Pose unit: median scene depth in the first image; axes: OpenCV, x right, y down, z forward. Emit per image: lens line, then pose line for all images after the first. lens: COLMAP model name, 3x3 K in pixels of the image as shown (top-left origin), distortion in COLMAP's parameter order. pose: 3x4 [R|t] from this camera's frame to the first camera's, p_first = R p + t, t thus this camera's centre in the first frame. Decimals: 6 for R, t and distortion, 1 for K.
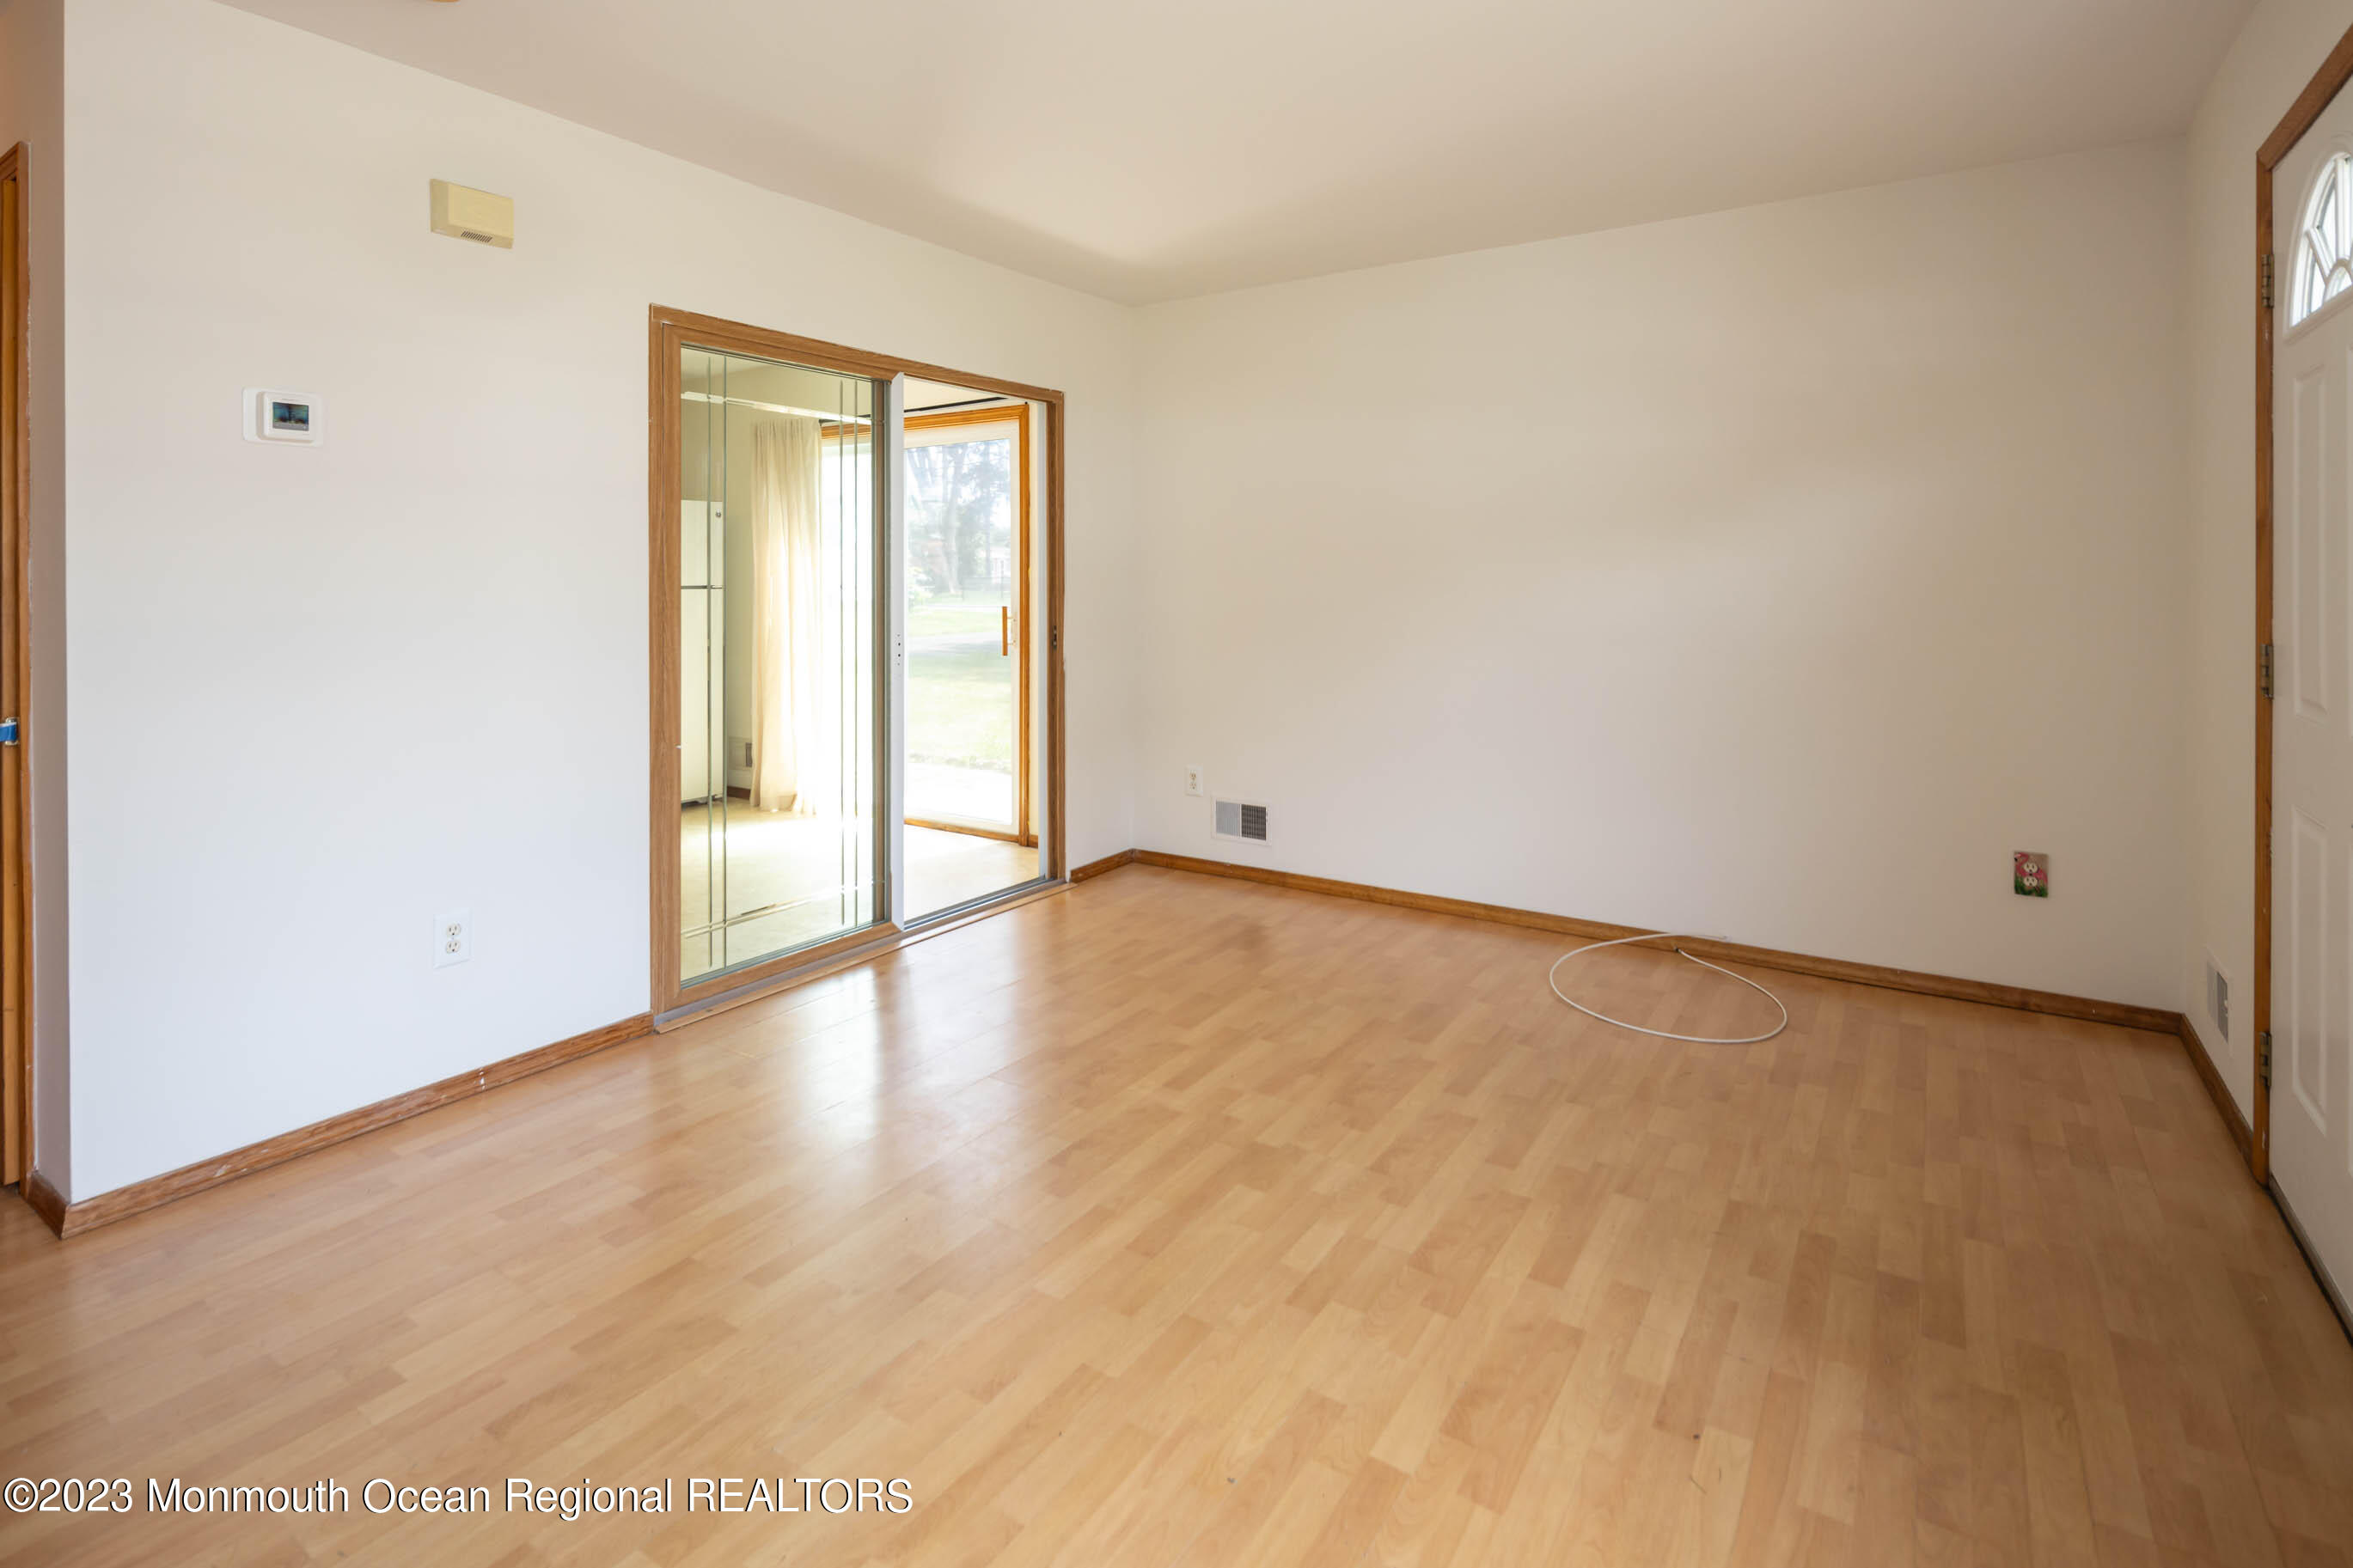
lens RADIAL K [[1149.7, 0, 1168.7], [0, 1149.7, 584.6], [0, 0, 1]] dist [0.006074, -0.005494]
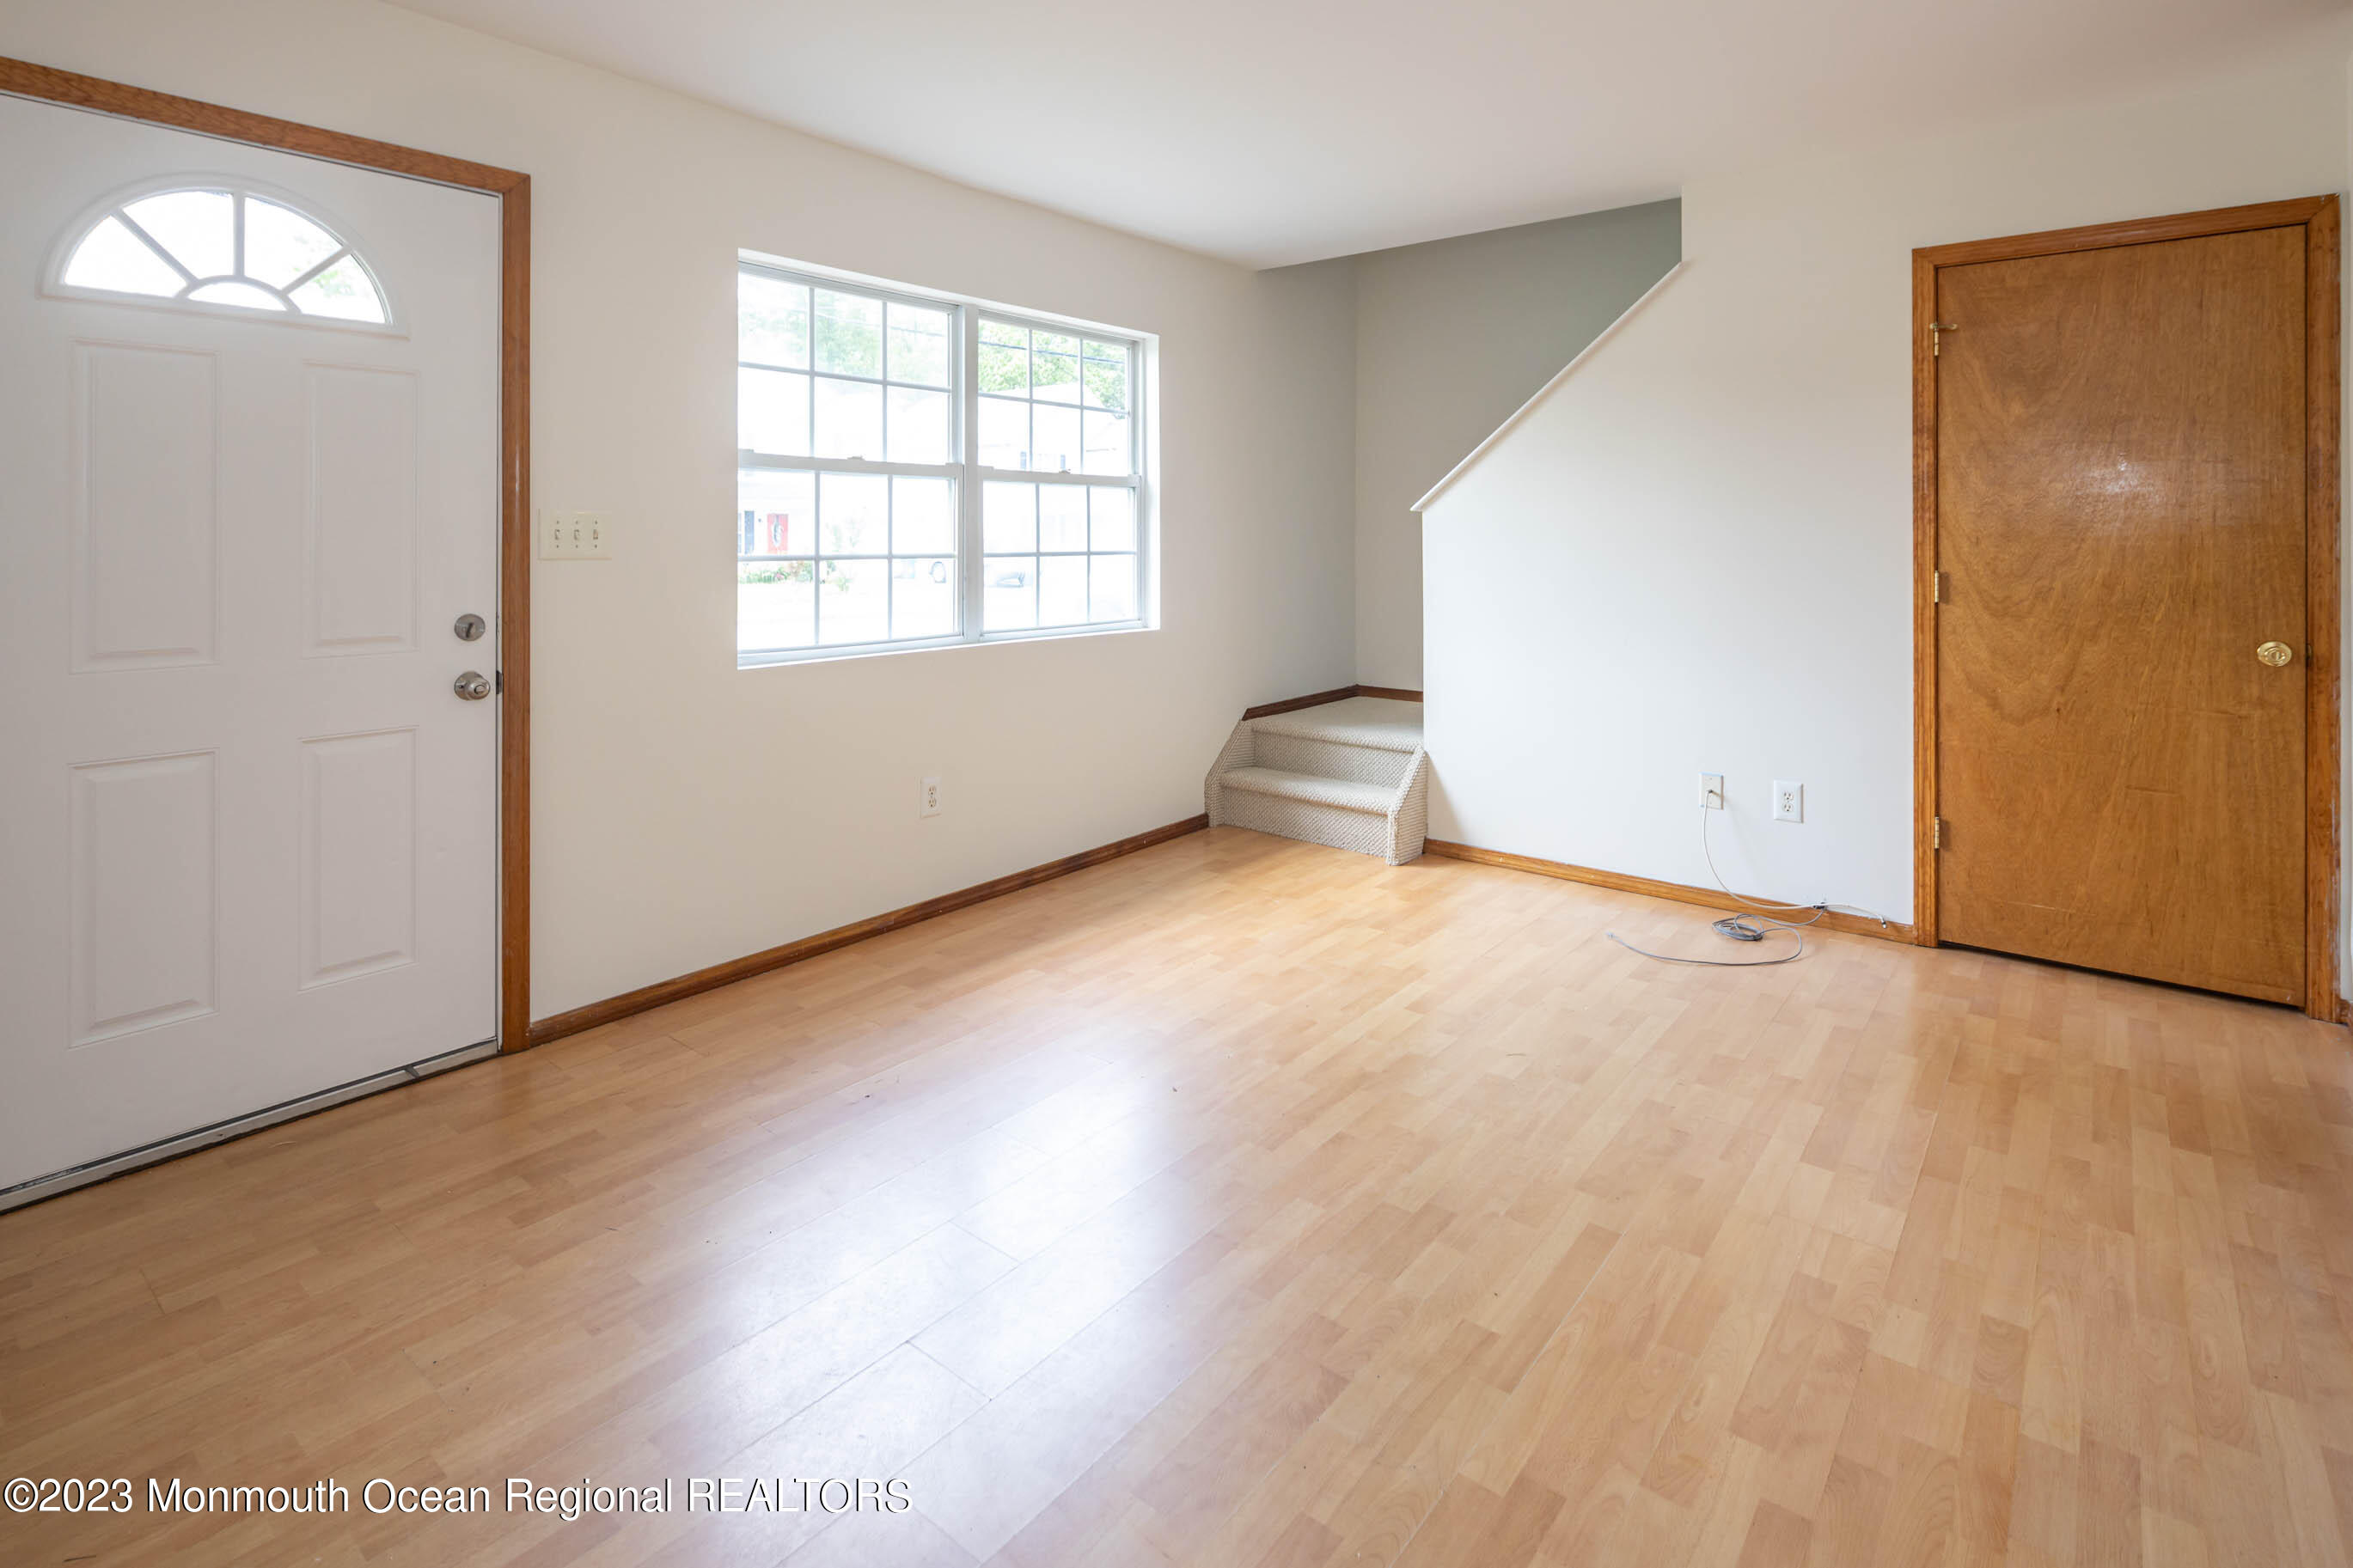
lens RADIAL K [[1149.7, 0, 1193.1], [0, 1149.7, 520.1], [0, 0, 1]] dist [0.006074, -0.005494]
pose [[-0.996467, 0.003019, 0.083930, -0.070646], [0.002568, 0.999982, -0.005486, -0.012565], [-0.083945, -0.005251, -0.996457, 1.688183]]
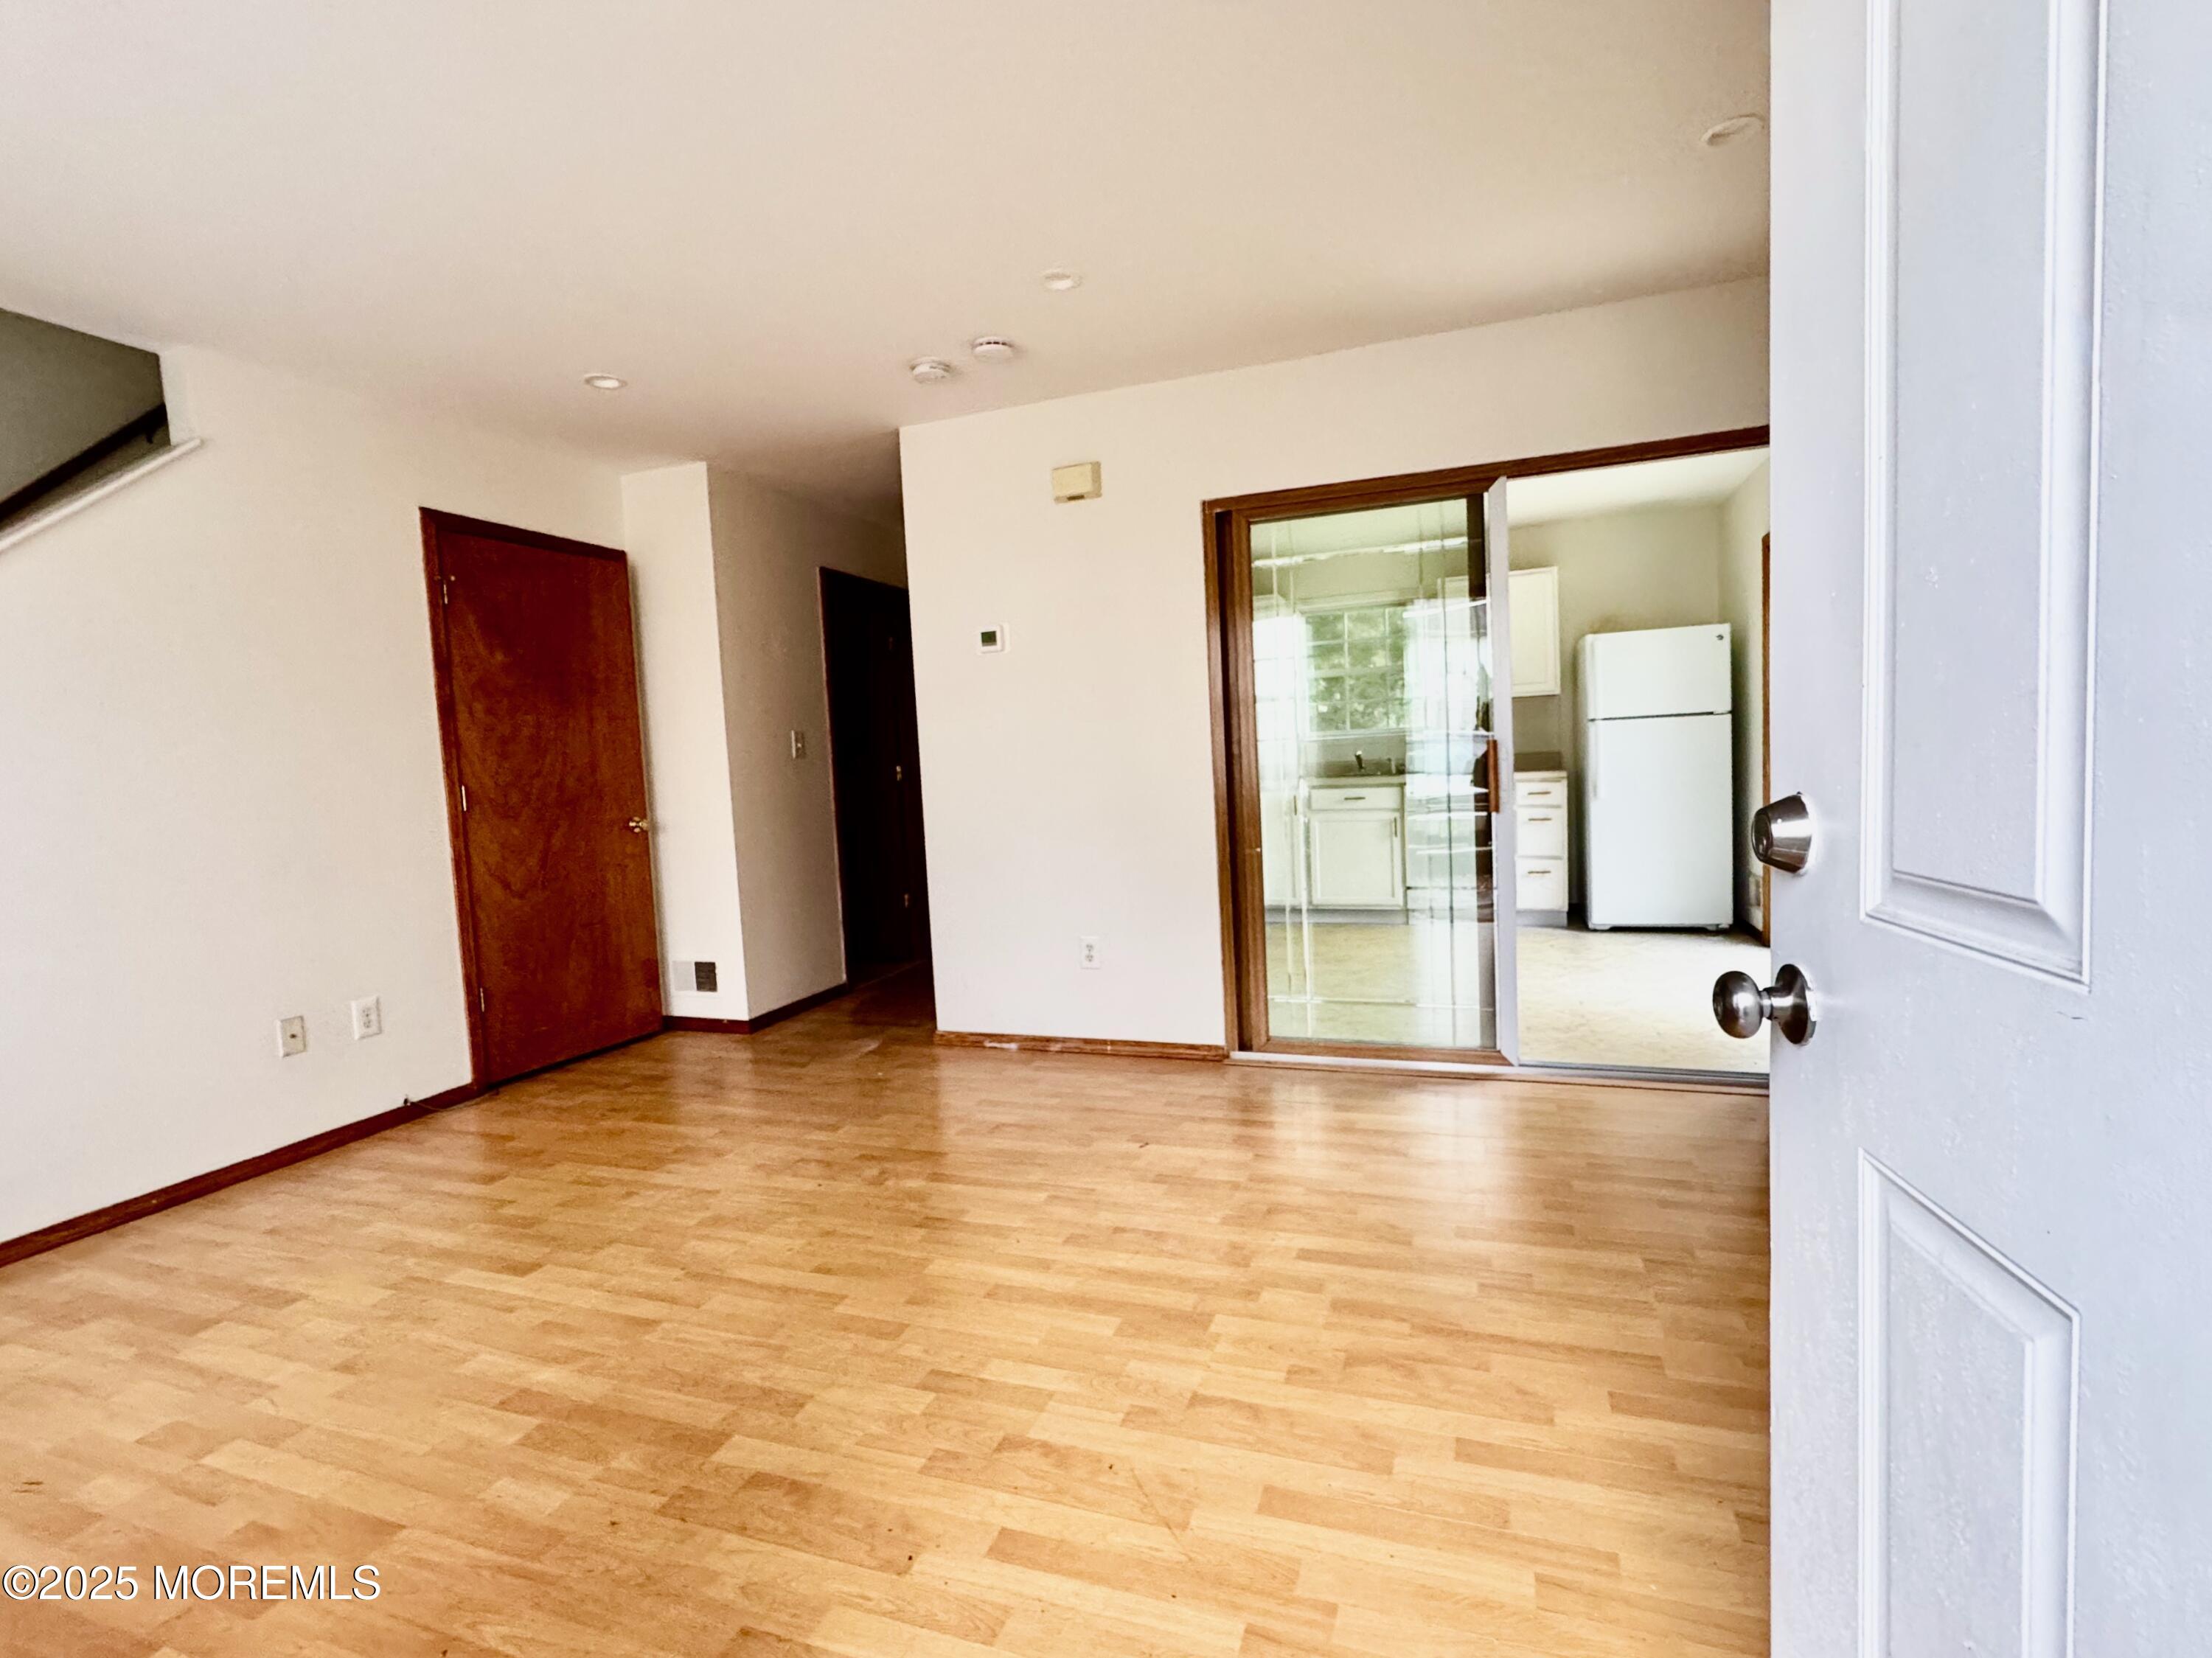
lens RADIAL K [[1044.1, 0, 1096.3], [0, 1044.1, 833.8], [0, 0, 1]] dist [0.000090, 0.000880]
pose [[0.230487, 0.062166, -0.971088, 0.852382], [0.043627, 0.996293, 0.074135, 0.041491], [0.972097, -0.059453, 0.226921, 0.766238]]
